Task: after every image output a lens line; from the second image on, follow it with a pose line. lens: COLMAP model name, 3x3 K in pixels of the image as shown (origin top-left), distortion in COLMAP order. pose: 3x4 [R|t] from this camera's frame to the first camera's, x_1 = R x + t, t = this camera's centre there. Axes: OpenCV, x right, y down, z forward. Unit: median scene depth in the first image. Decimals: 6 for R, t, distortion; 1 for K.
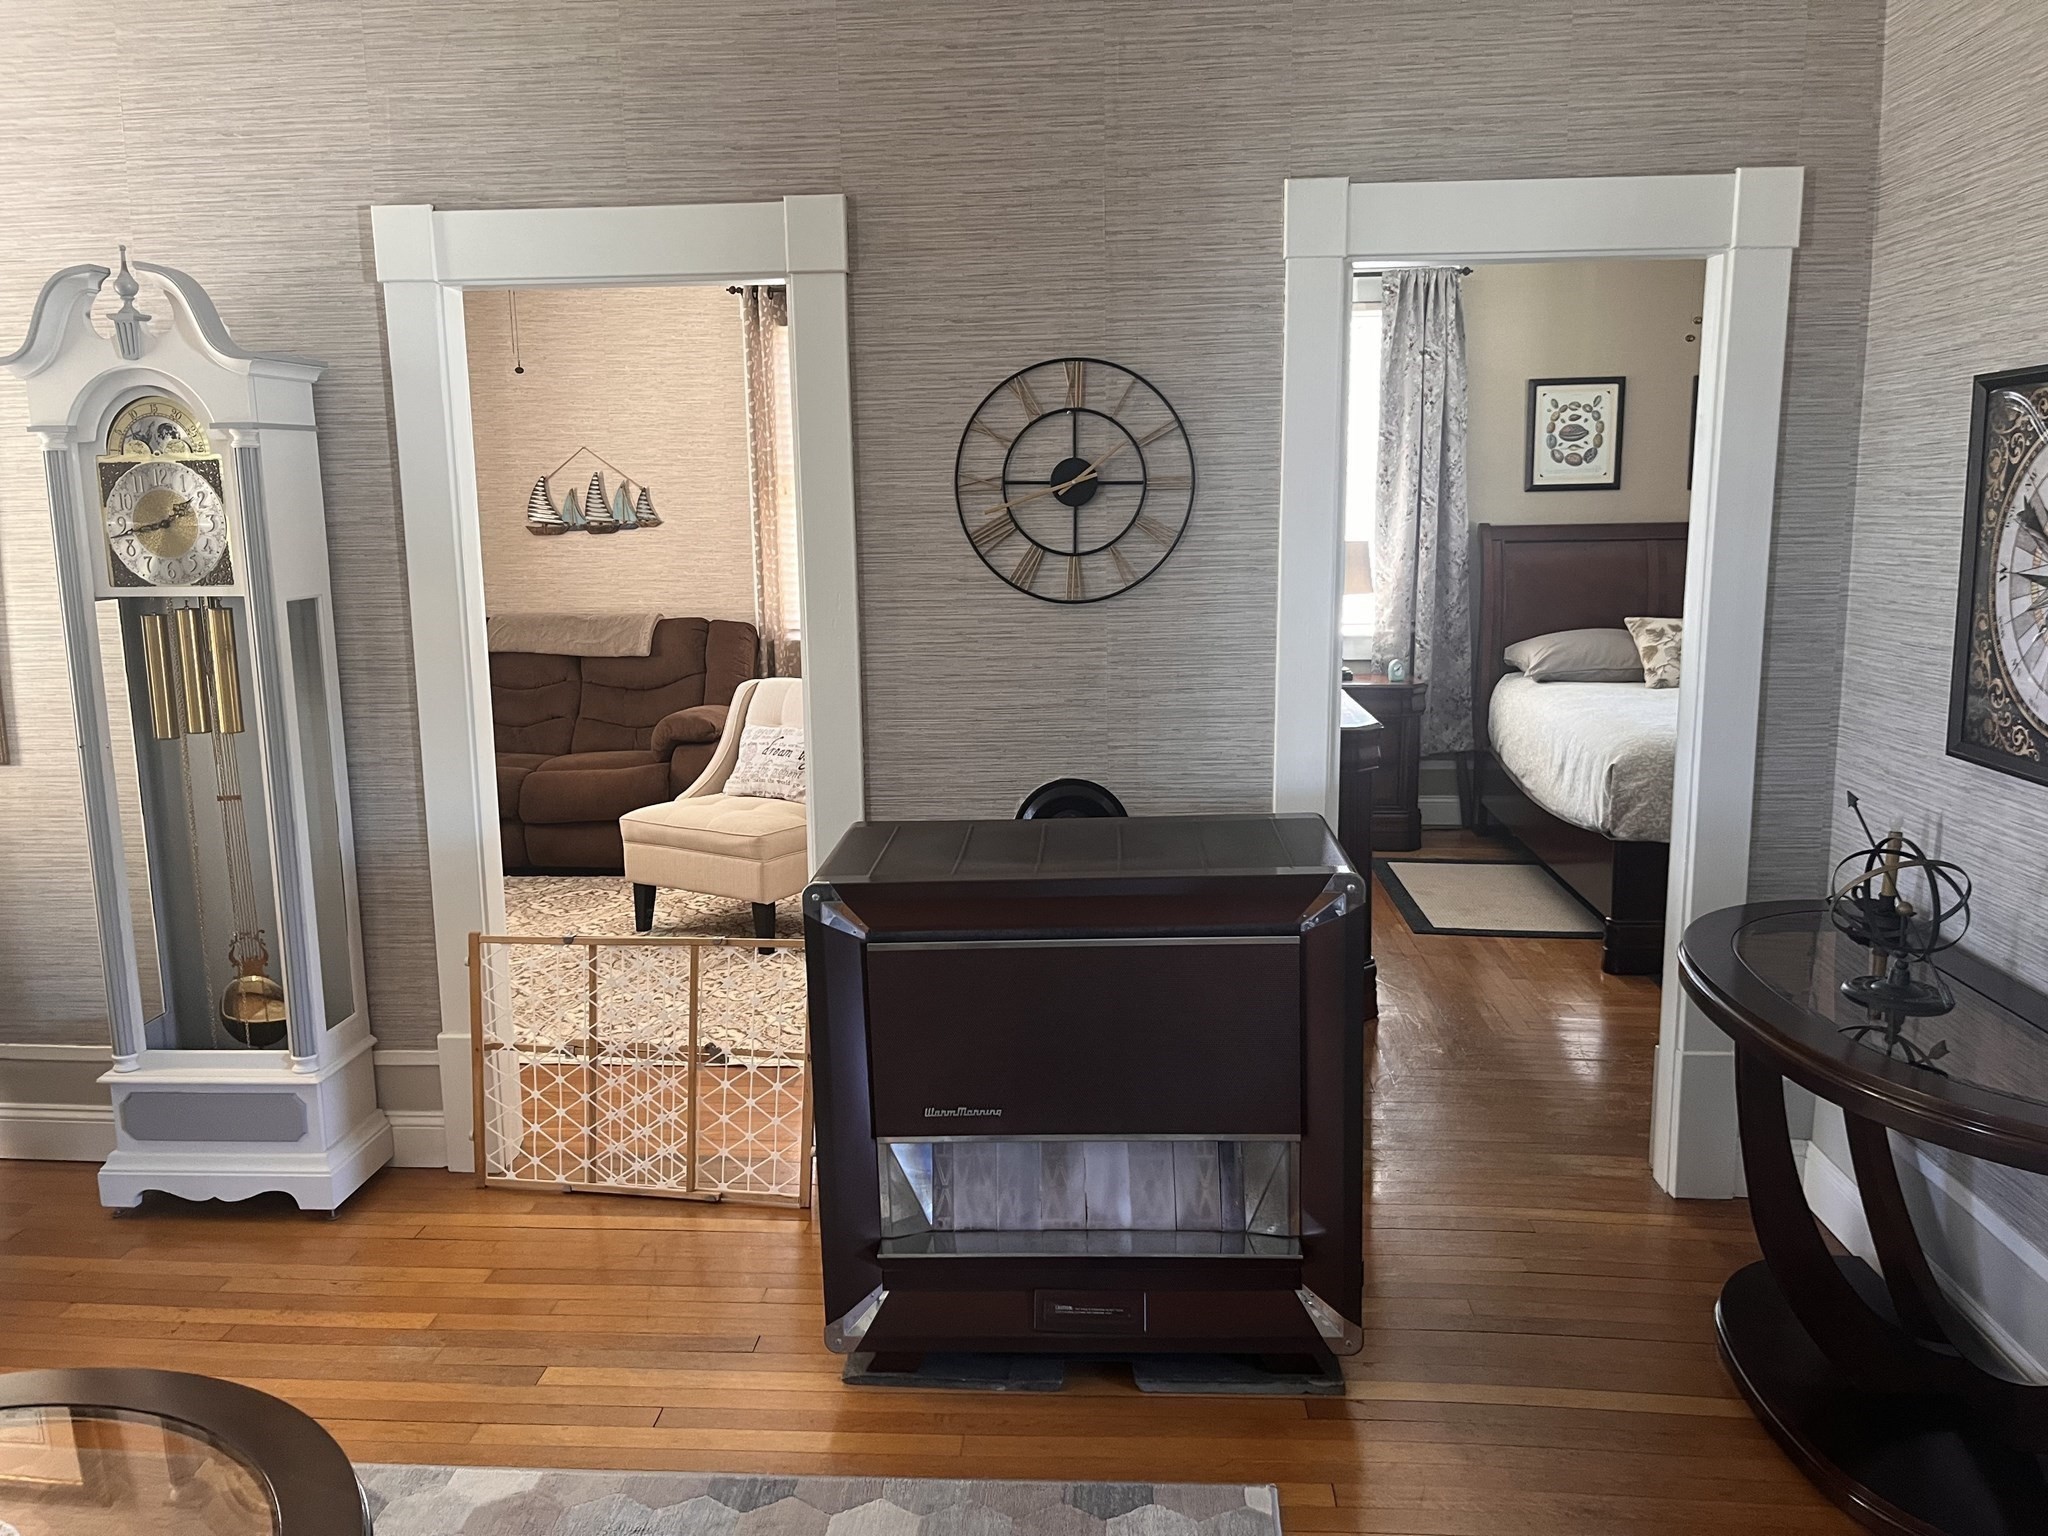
lens RADIAL K [[1540.1, 0, 1030.0], [0, 1540.1, 762.3], [0, 0, 1]] dist [0.057456, -0.083509]
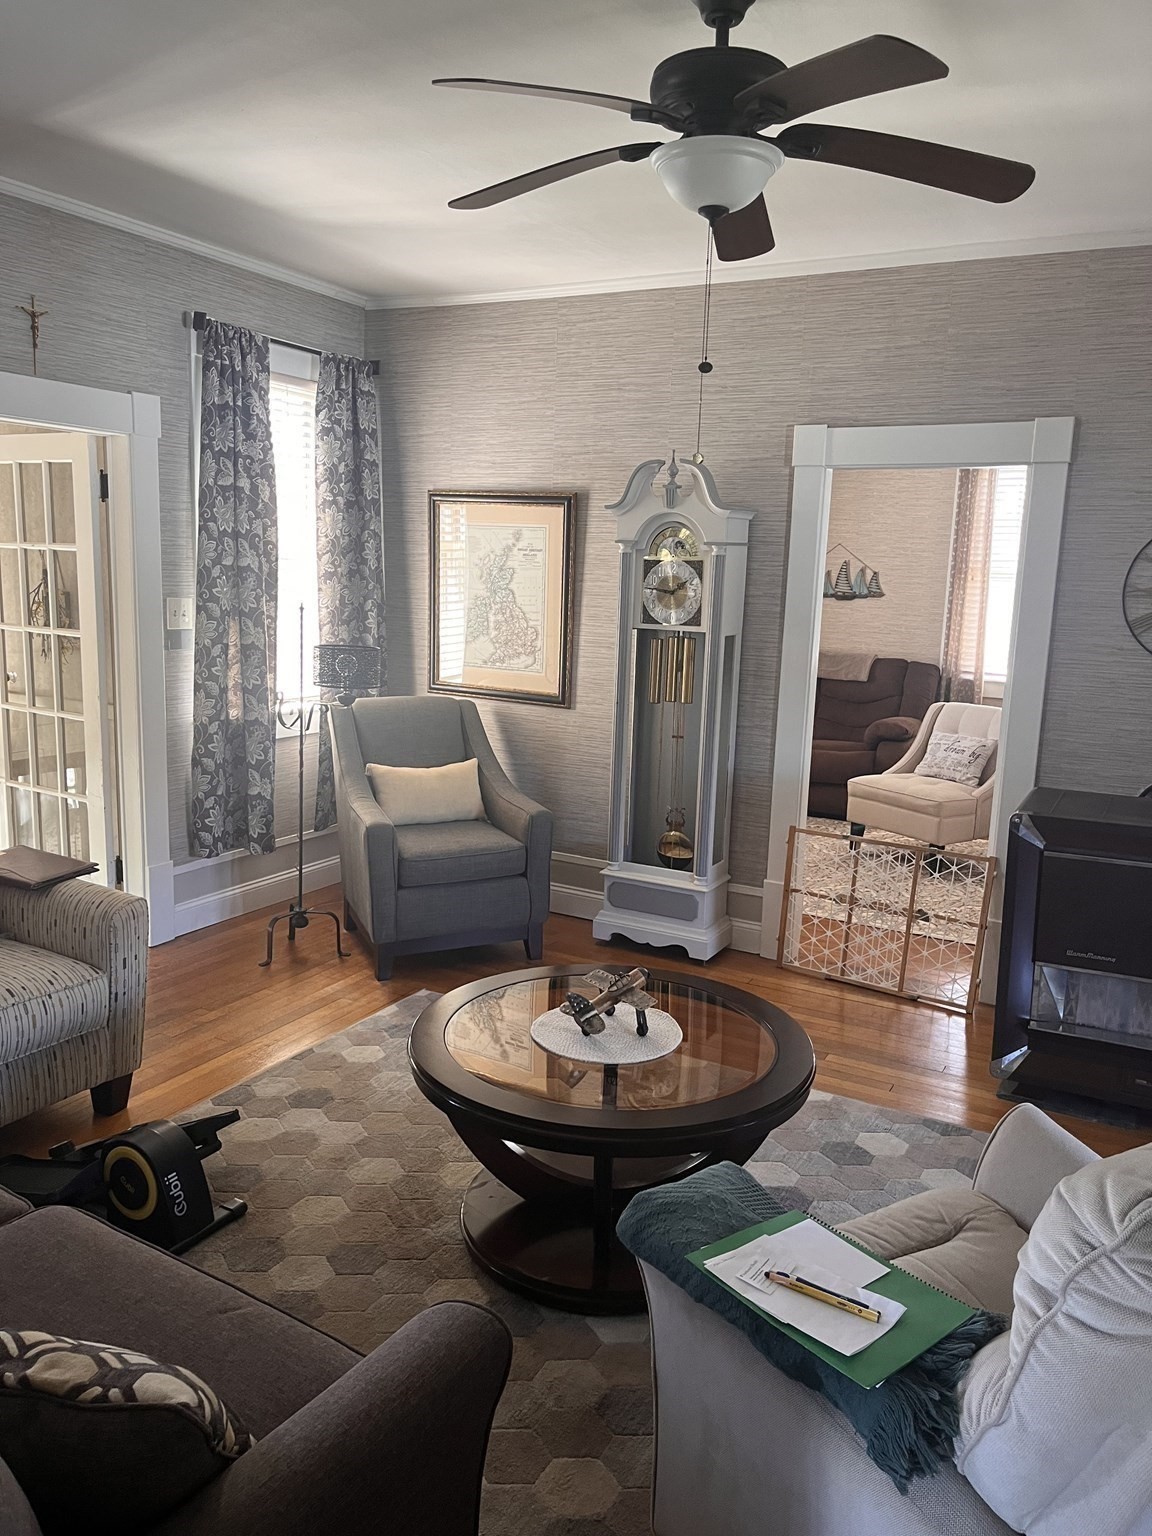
lens RADIAL K [[1155.1, 0, 584.0], [0, 1155.1, 764.5], [0, 0, 1]] dist [0.057456, -0.083509]
pose [[0.903814, 0.115350, -0.412085, -0.033366], [-0.115466, 0.993004, 0.024710, 0.035058], [0.412053, 0.025249, 0.910810, -0.334322]]
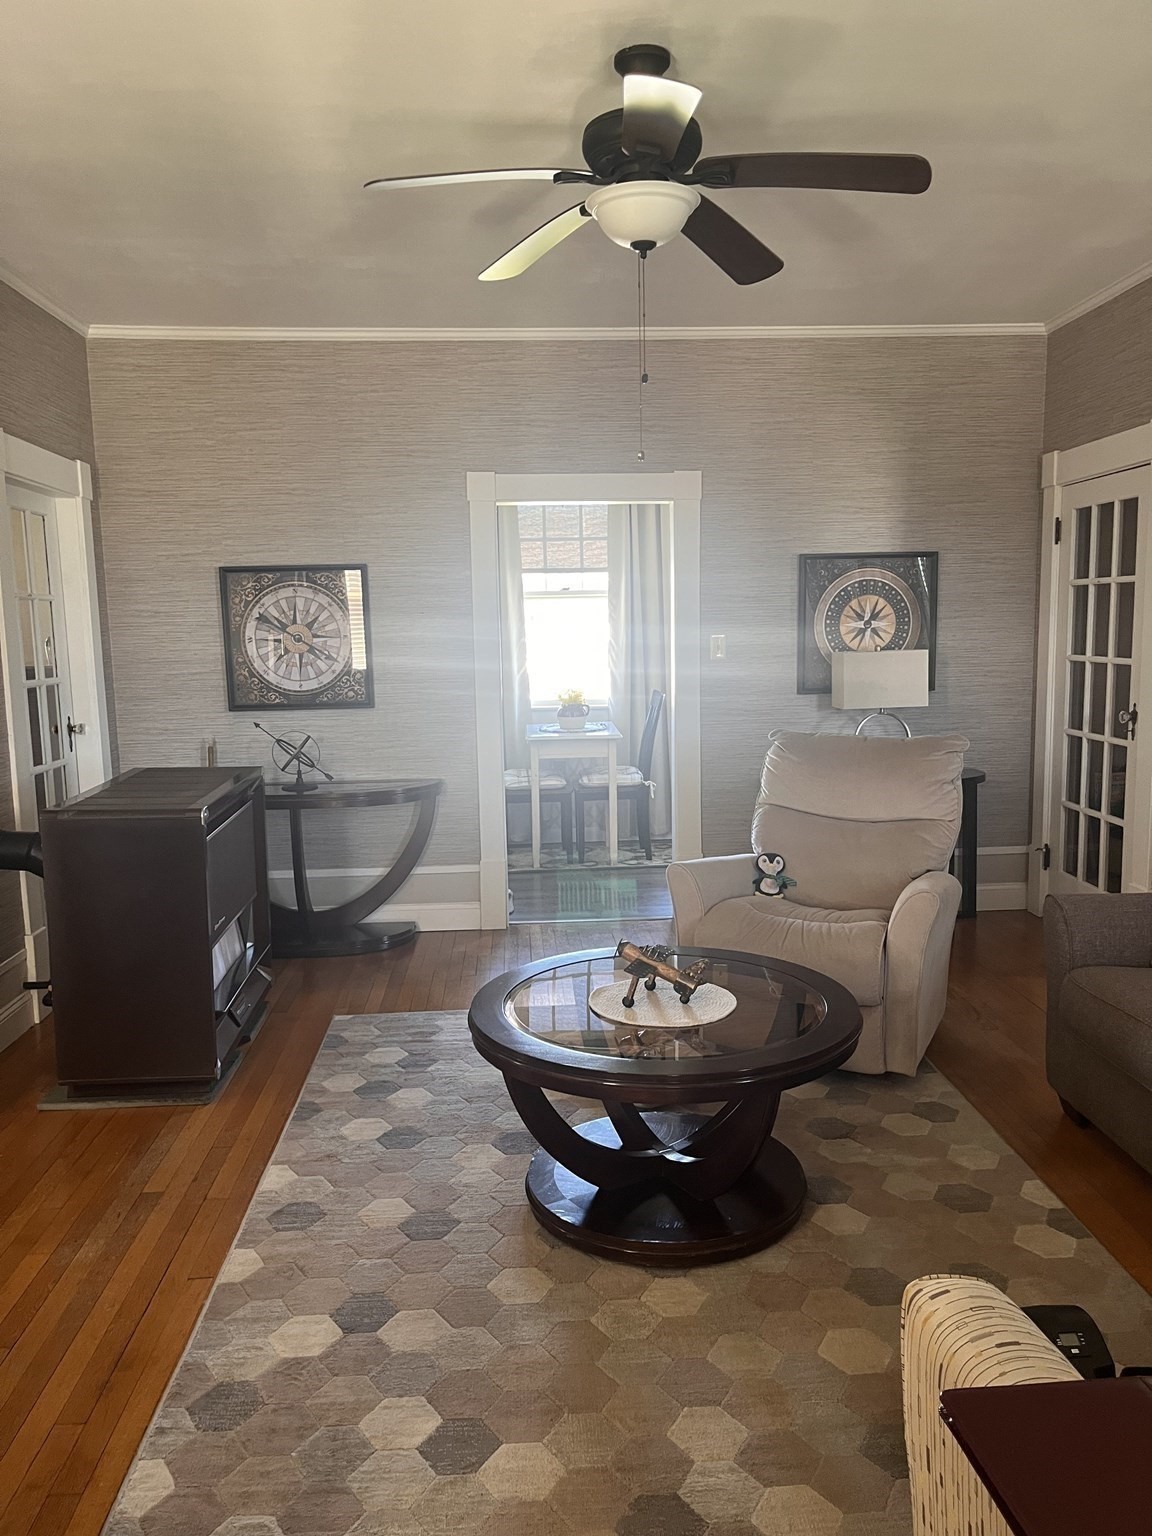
lens RADIAL K [[1155.1, 0, 584.0], [0, 1155.1, 764.5], [0, 0, 1]] dist [0.057456, -0.083509]
pose [[-0.131338, -0.104867, 0.985775, -1.142551], [0.189674, 0.973360, 0.128818, -0.045431], [-0.973023, 0.203895, -0.107949, 0.528885]]
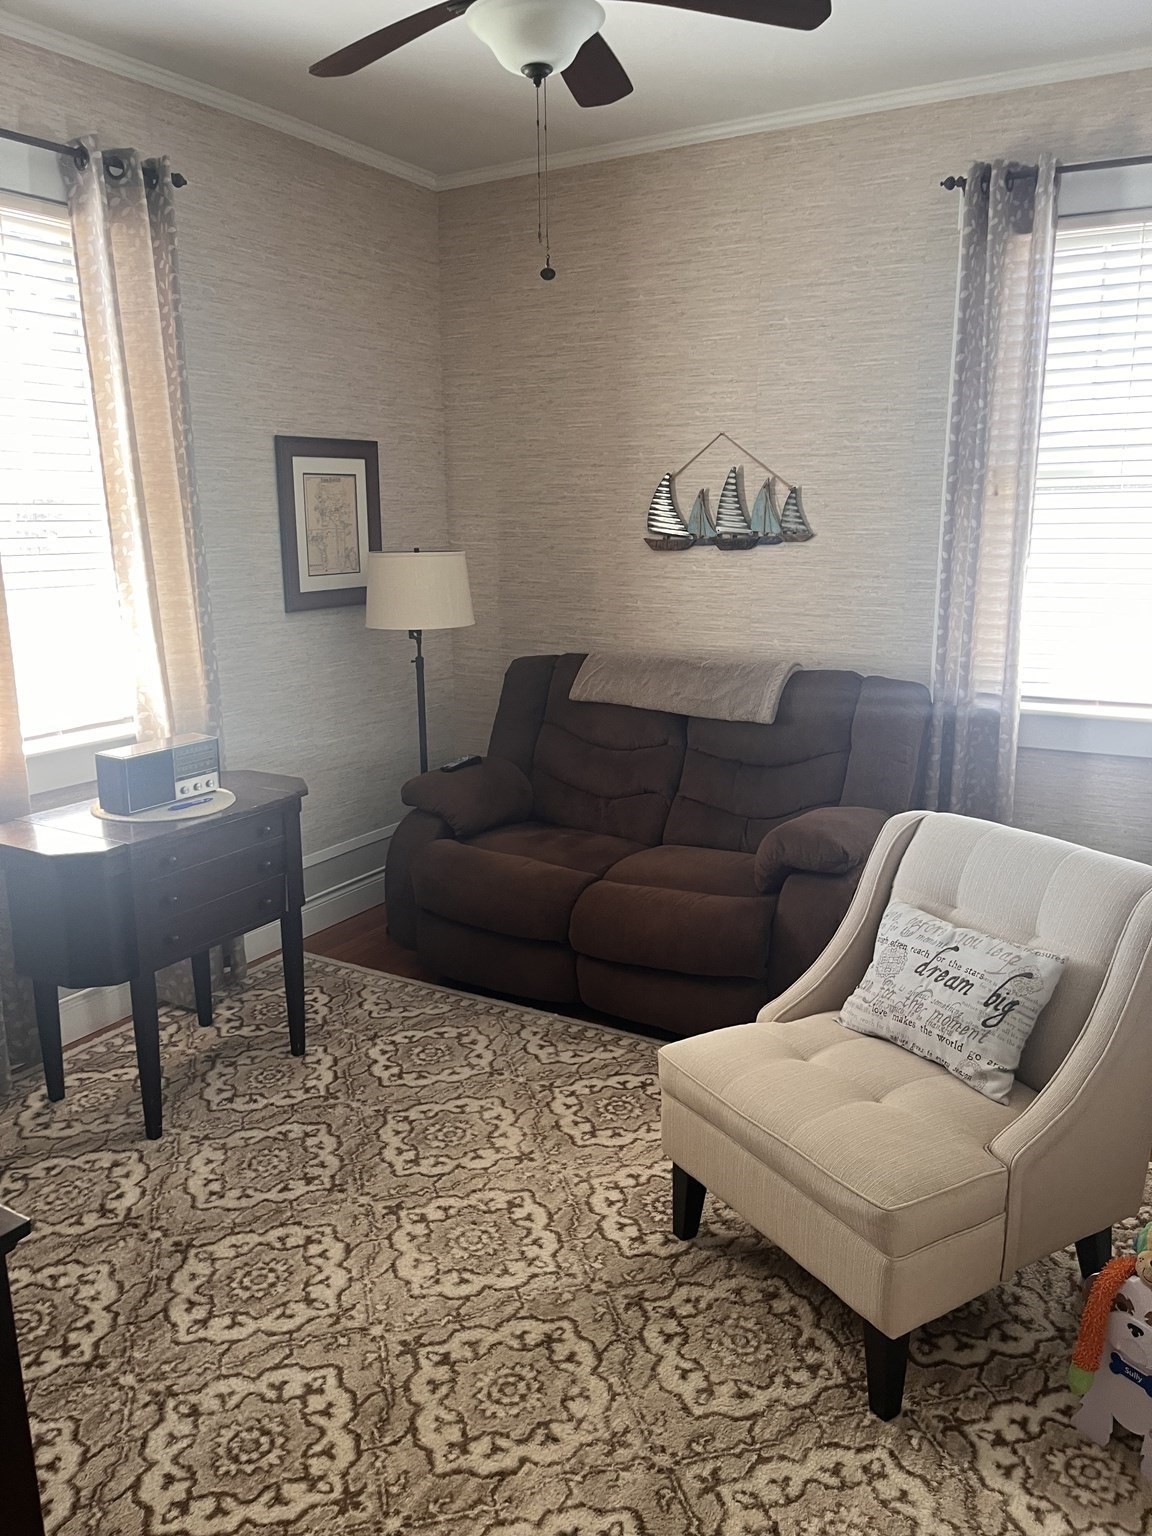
lens RADIAL K [[1166.1, 0, 576.2], [0, 1166.1, 770.2], [0, 0, 1]] dist [0.065330, -0.071811]
pose [[0.891042, 0.105444, -0.441504, -0.173501], [-0.078874, 0.993815, 0.078168, -0.168632], [0.447015, -0.034828, 0.893848, 0.958538]]
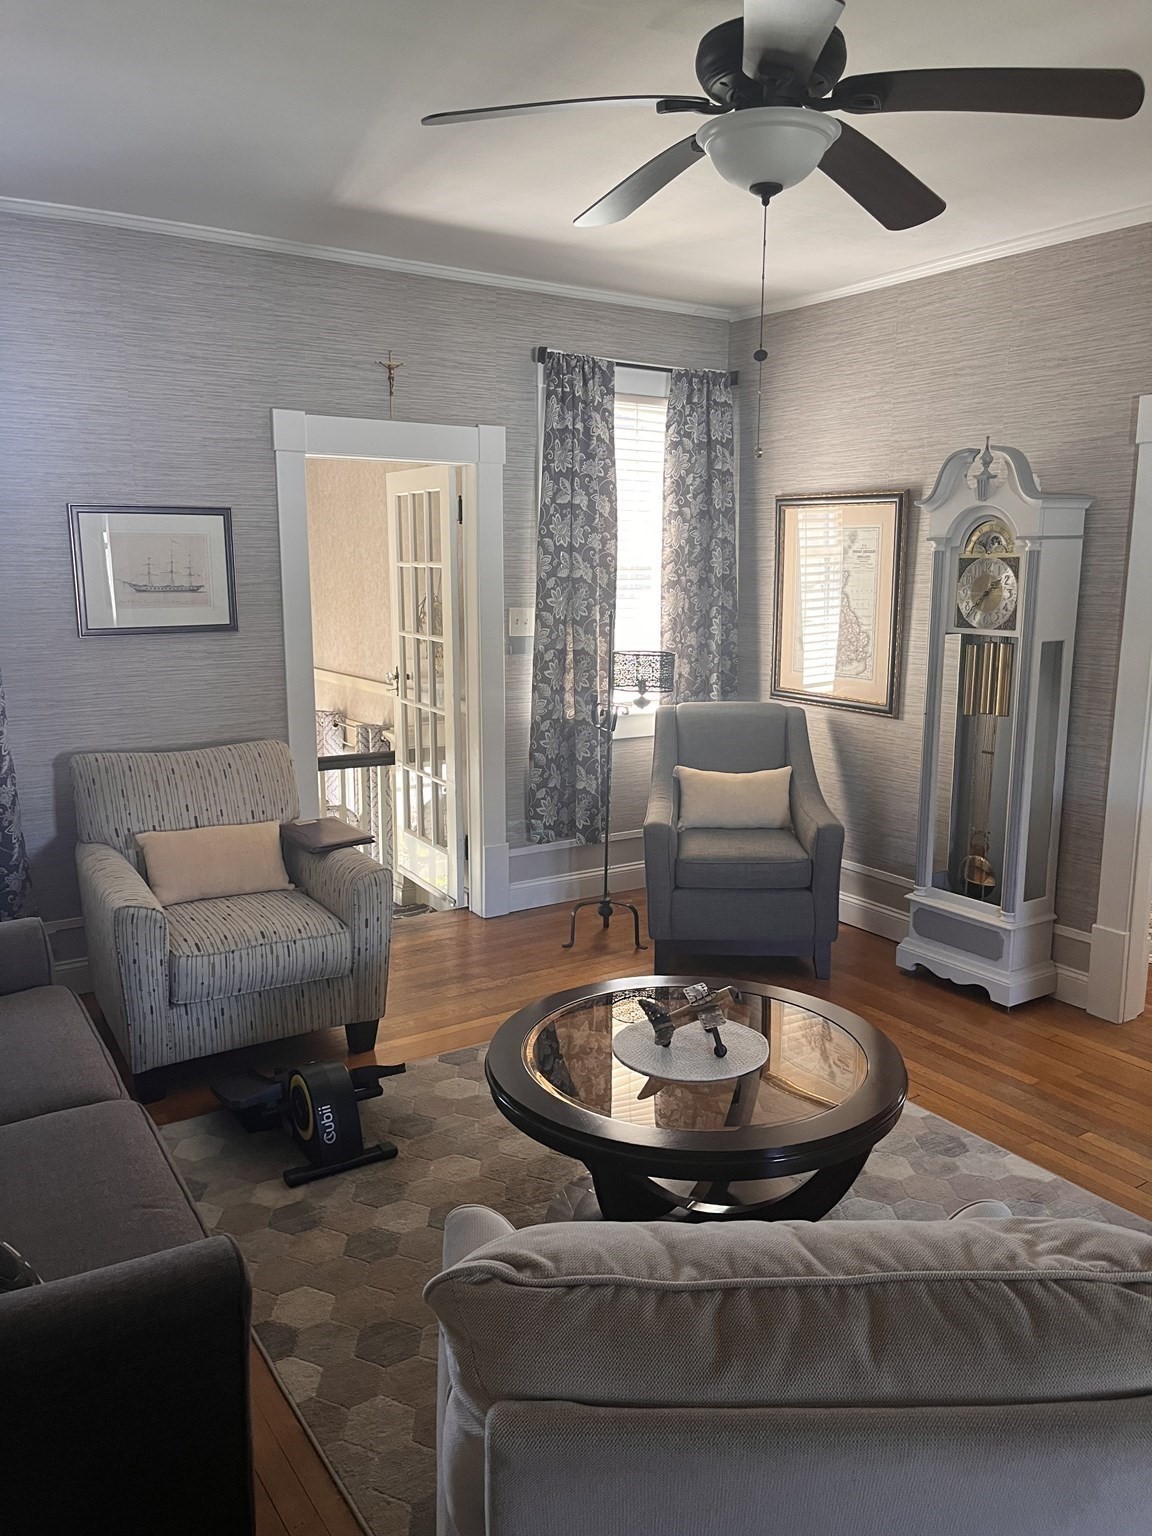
lens RADIAL K [[1155.1, 0, 584.0], [0, 1155.1, 764.5], [0, 0, 1]] dist [0.057456, -0.083509]
pose [[0.601263, 0.154335, -0.784005, 0.214243], [-0.145181, 0.985939, 0.082745, -0.005547], [0.785751, 0.064071, 0.615215, -0.140291]]
